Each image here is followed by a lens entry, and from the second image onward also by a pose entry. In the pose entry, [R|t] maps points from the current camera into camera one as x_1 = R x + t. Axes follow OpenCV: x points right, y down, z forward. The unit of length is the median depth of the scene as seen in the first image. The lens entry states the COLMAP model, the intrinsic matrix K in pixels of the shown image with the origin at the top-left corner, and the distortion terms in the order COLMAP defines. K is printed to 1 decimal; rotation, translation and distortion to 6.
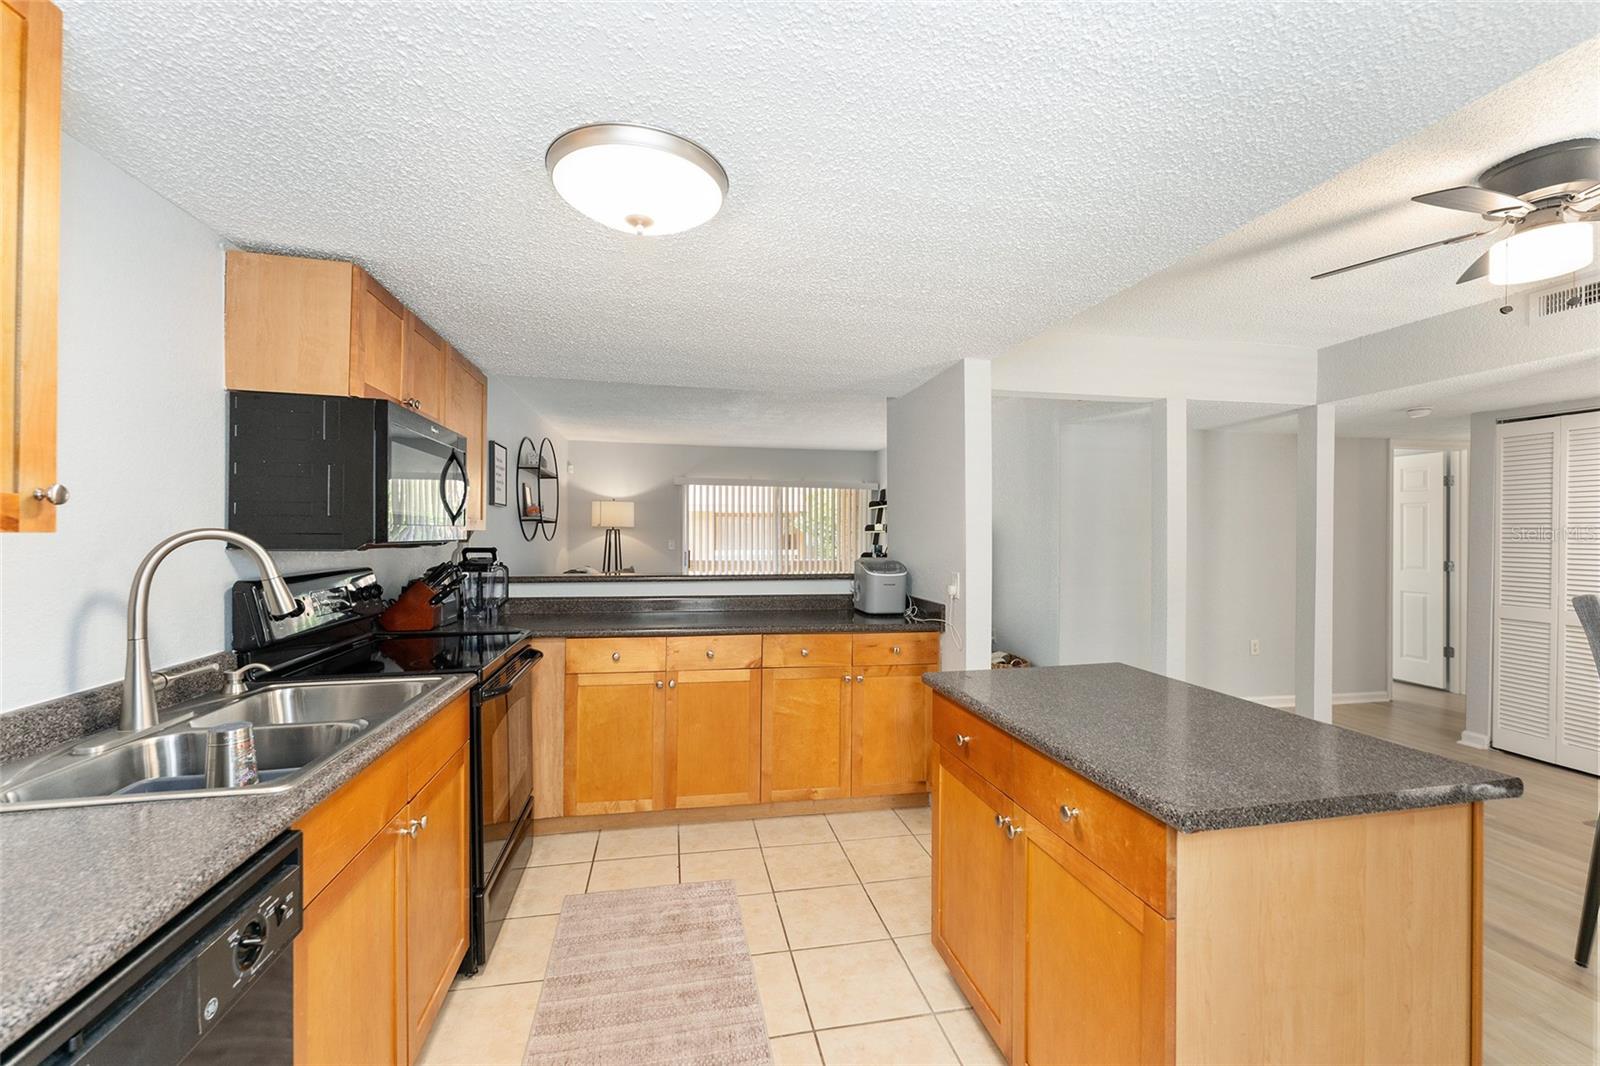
lens RADIAL K [[639.8, 0, 797.9], [0, 639.8, 536.1], [0, 0, 1]] dist [-0.001306, 0.000230]
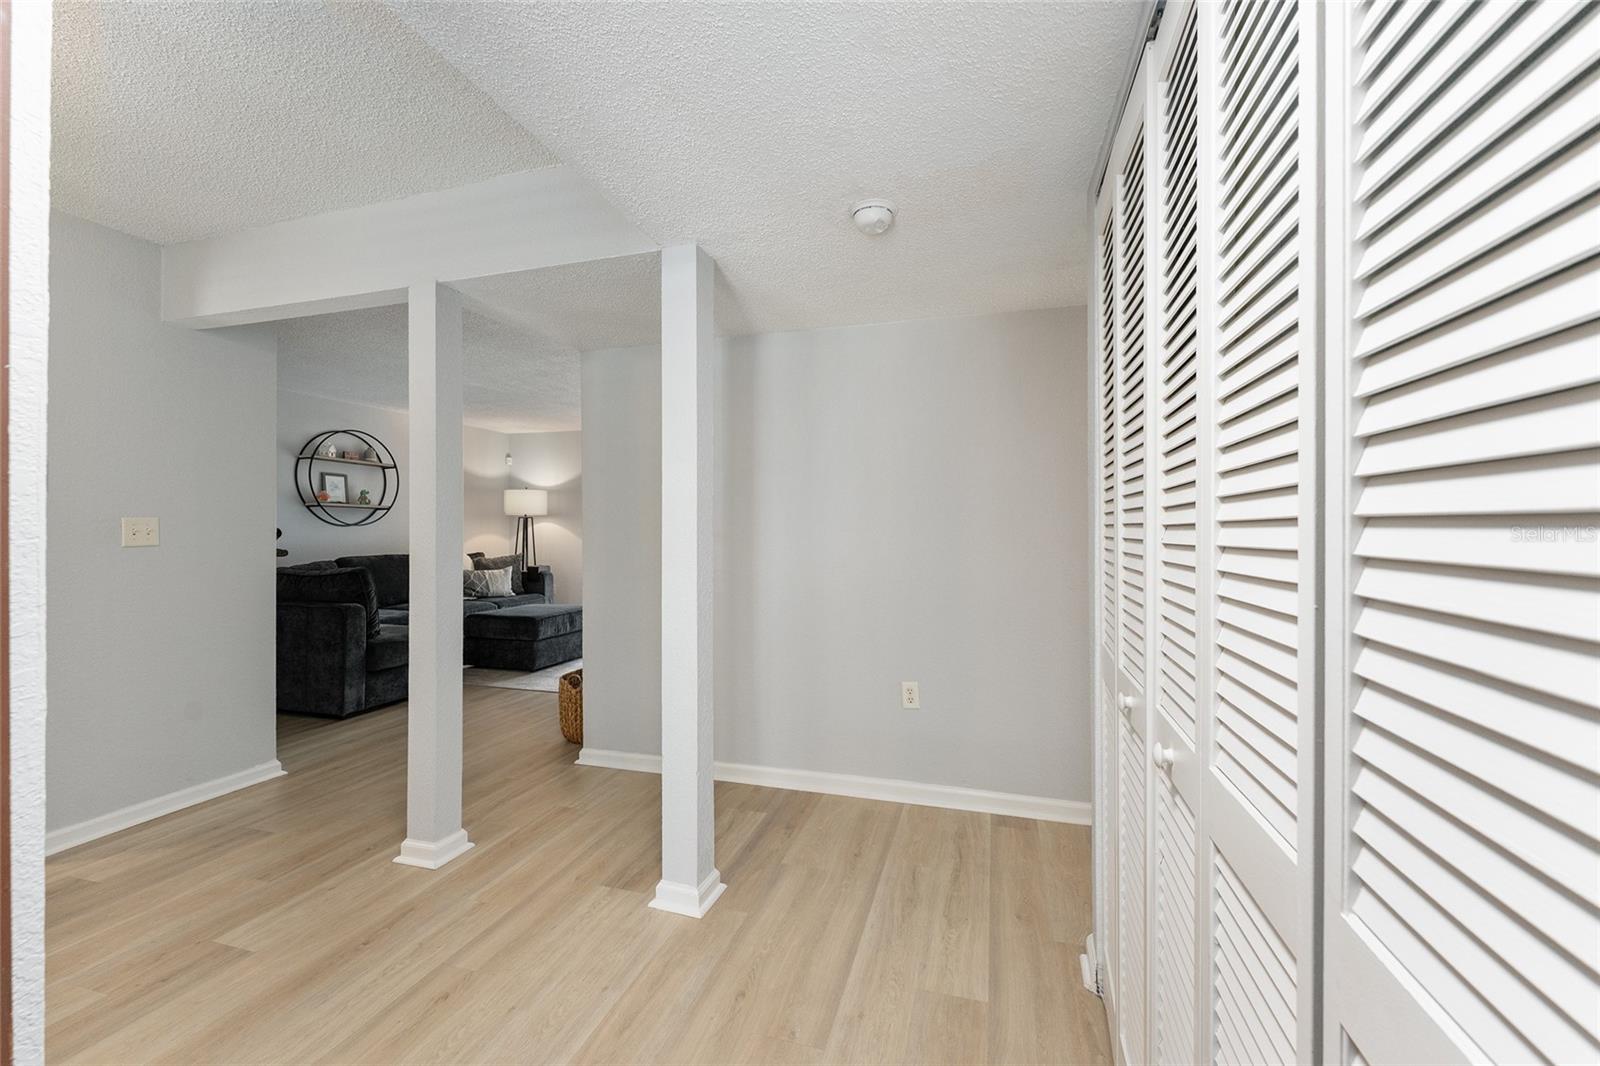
lens RADIAL K [[655.2, 0, 801.3], [0, 655.2, 527.0], [0, 0, 1]] dist [-0.001376, -0.000237]
pose [[0.886326, -0.008426, -0.462985, 1.440966], [0.003617, 0.999930, -0.011274, 0.046170], [0.463048, 0.008318, 0.886294, 0.690823]]
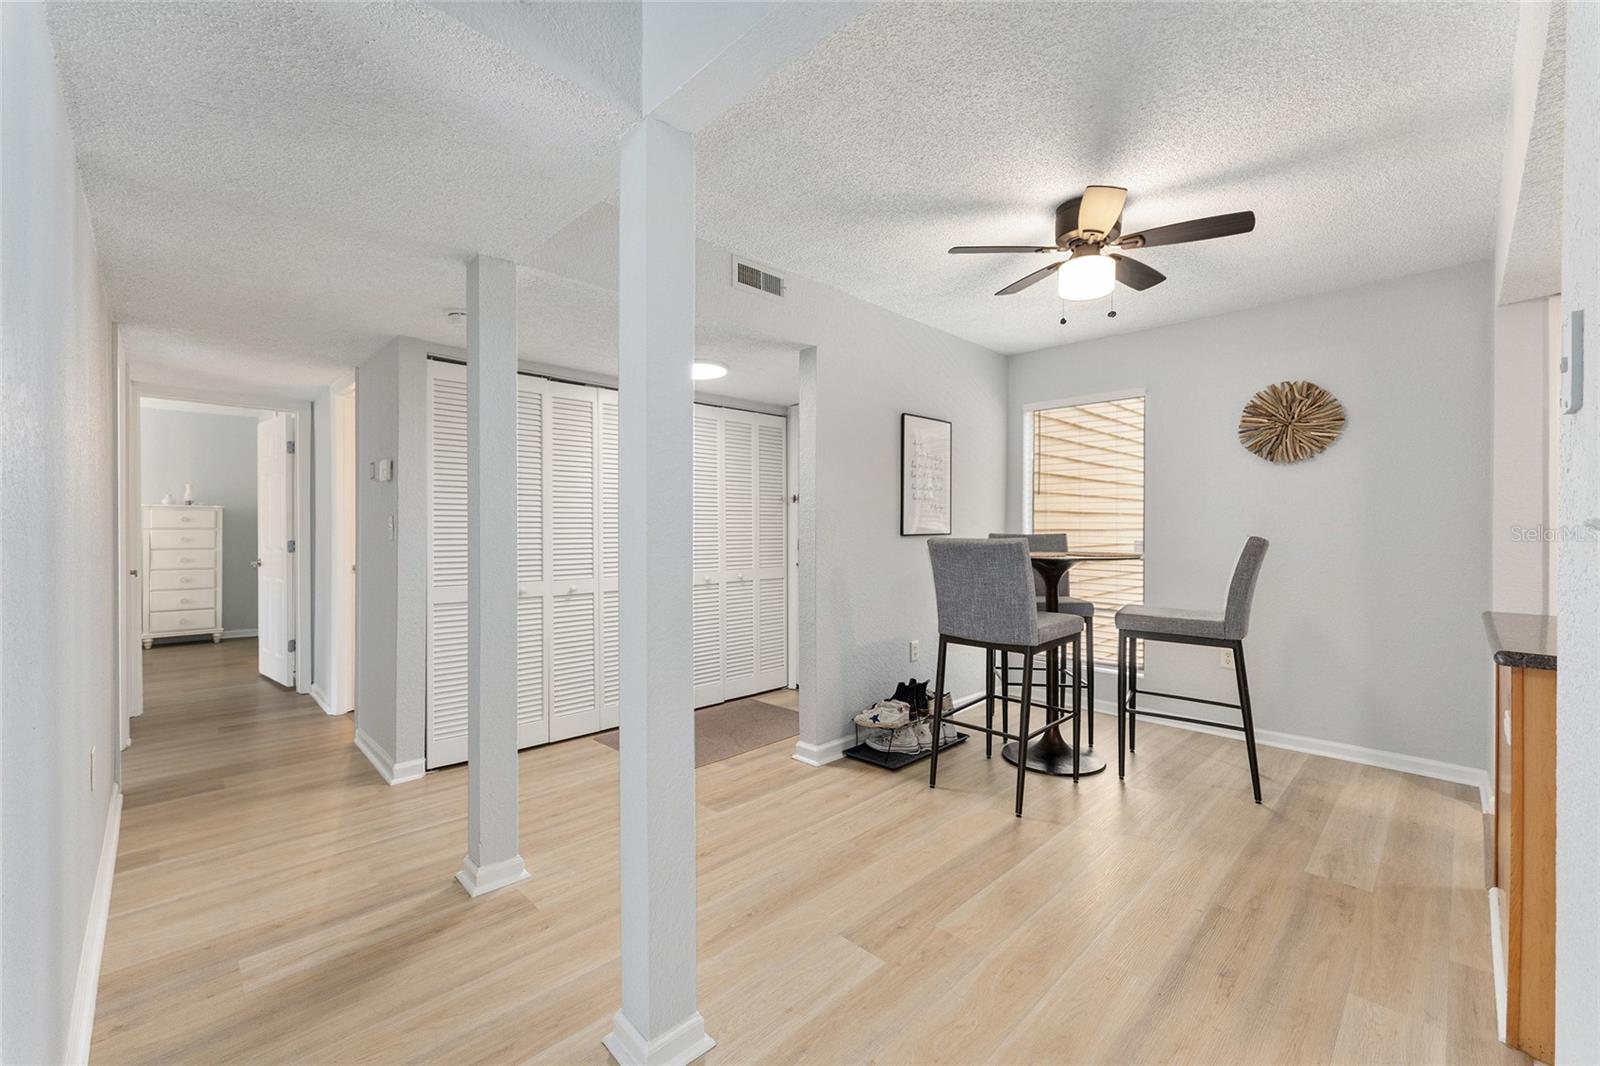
lens RADIAL K [[647.6, 0, 803.4], [0, 647.6, 531.0], [0, 0, 1]] dist [-0.000203, -0.000165]
pose [[-0.552321, -0.009075, 0.833582, 0.224189], [0.003004, 0.999913, 0.012876, 0.035470], [-0.833626, 0.009615, -0.552246, 1.358245]]
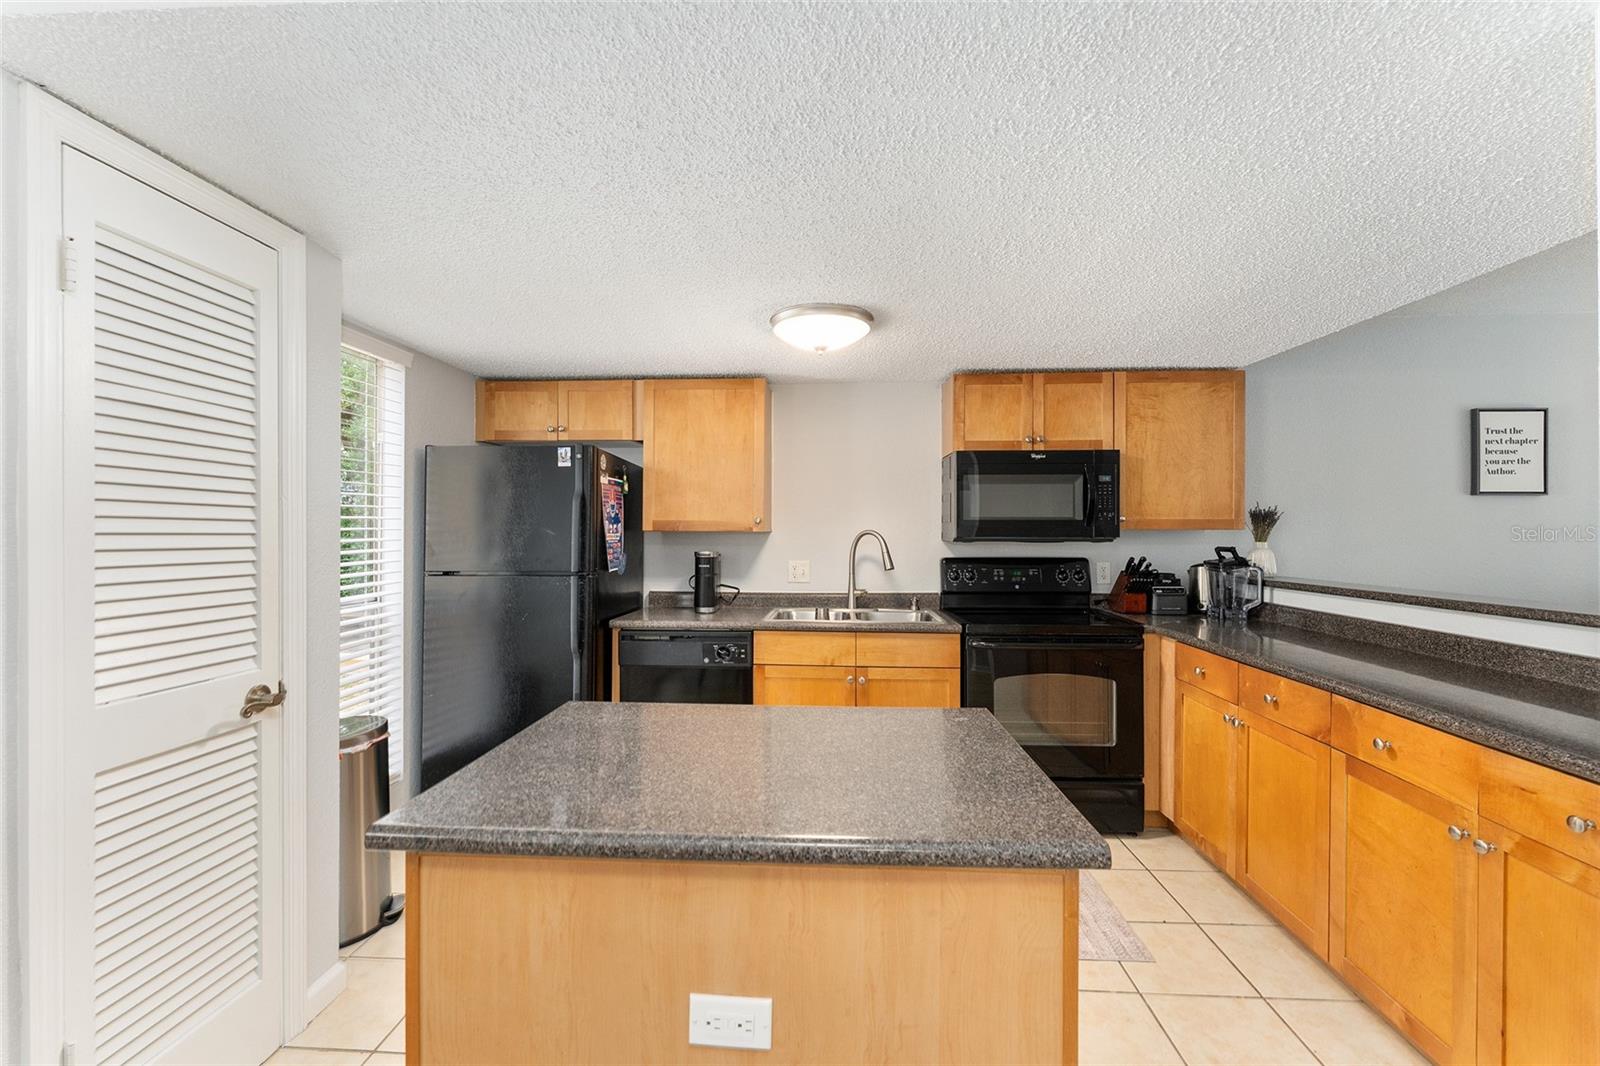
lens RADIAL K [[639.8, 0, 797.9], [0, 639.8, 536.1], [0, 0, 1]] dist [-0.001306, 0.000230]
pose [[-0.253311, 0.000825, -0.967385, 0.628998], [-0.005450, 0.999983, 0.002279, 0.002929], [0.967370, 0.005849, -0.253302, 0.611054]]
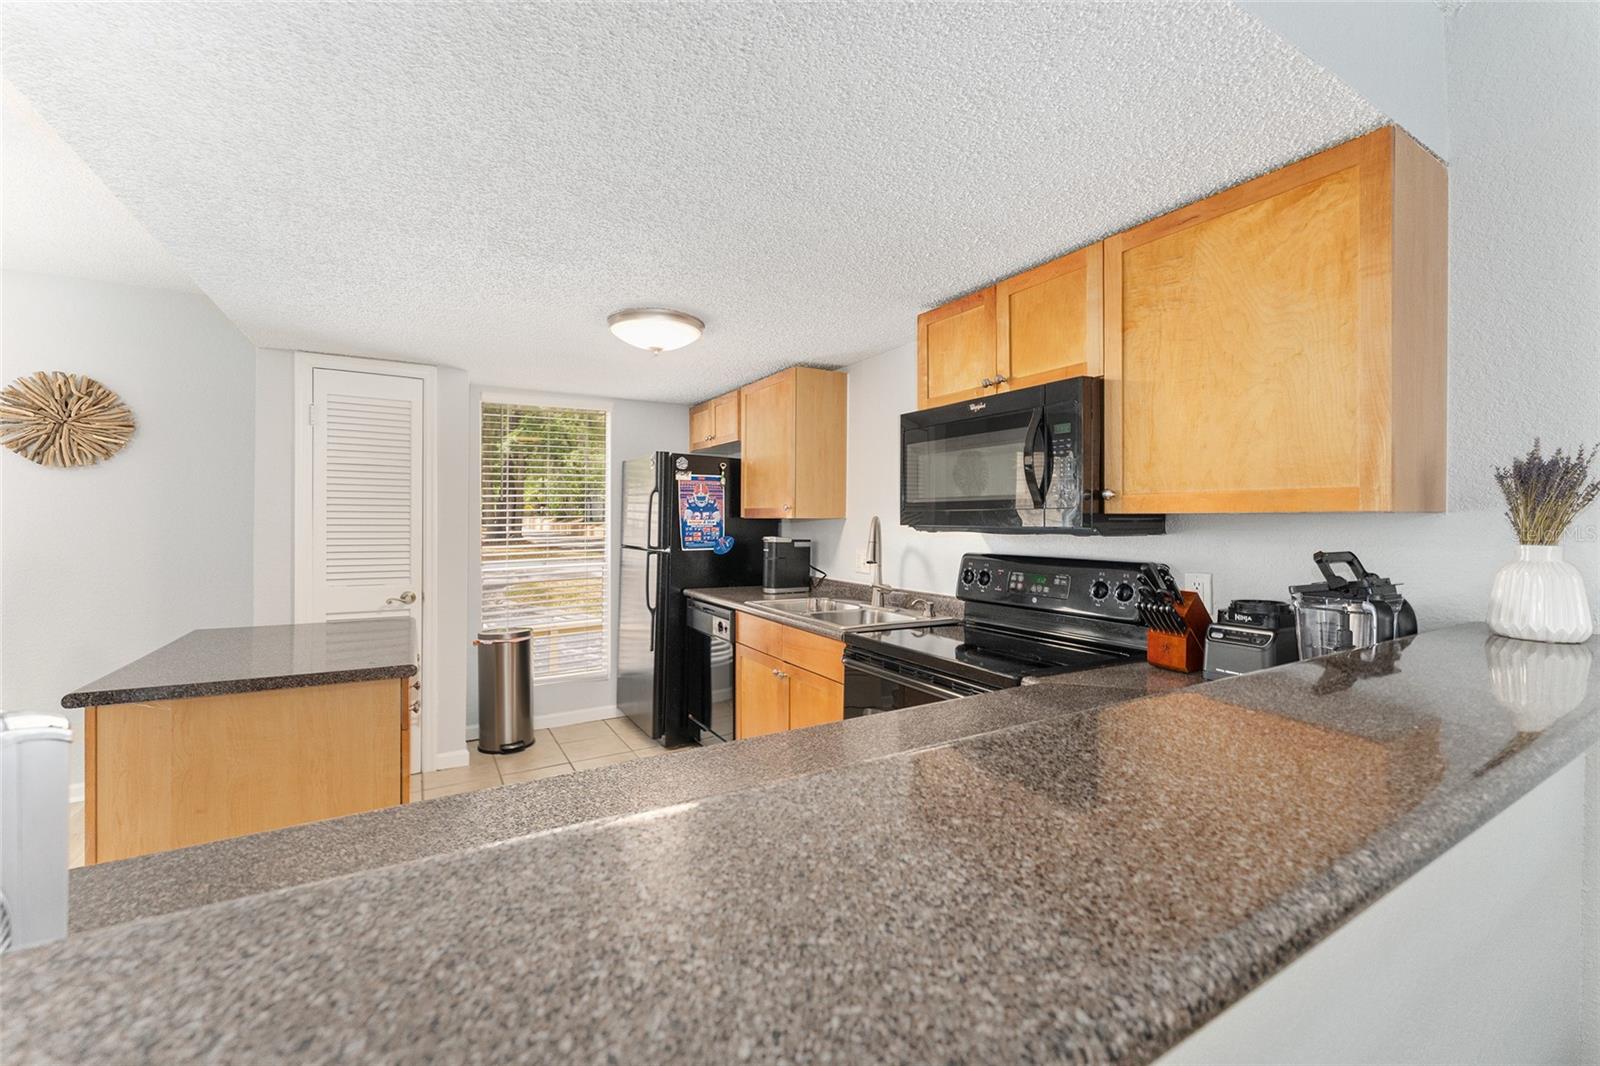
lens RADIAL K [[640.7, 0, 802.5], [0, 640.7, 517.6], [0, 0, 1]] dist [-0.004427, -0.000349]
pose [[-0.941289, -0.008747, -0.337488, -0.013549], [-0.008731, 0.999961, -0.001567, -0.001173], [0.337488, 0.001472, -0.941329, 1.282785]]
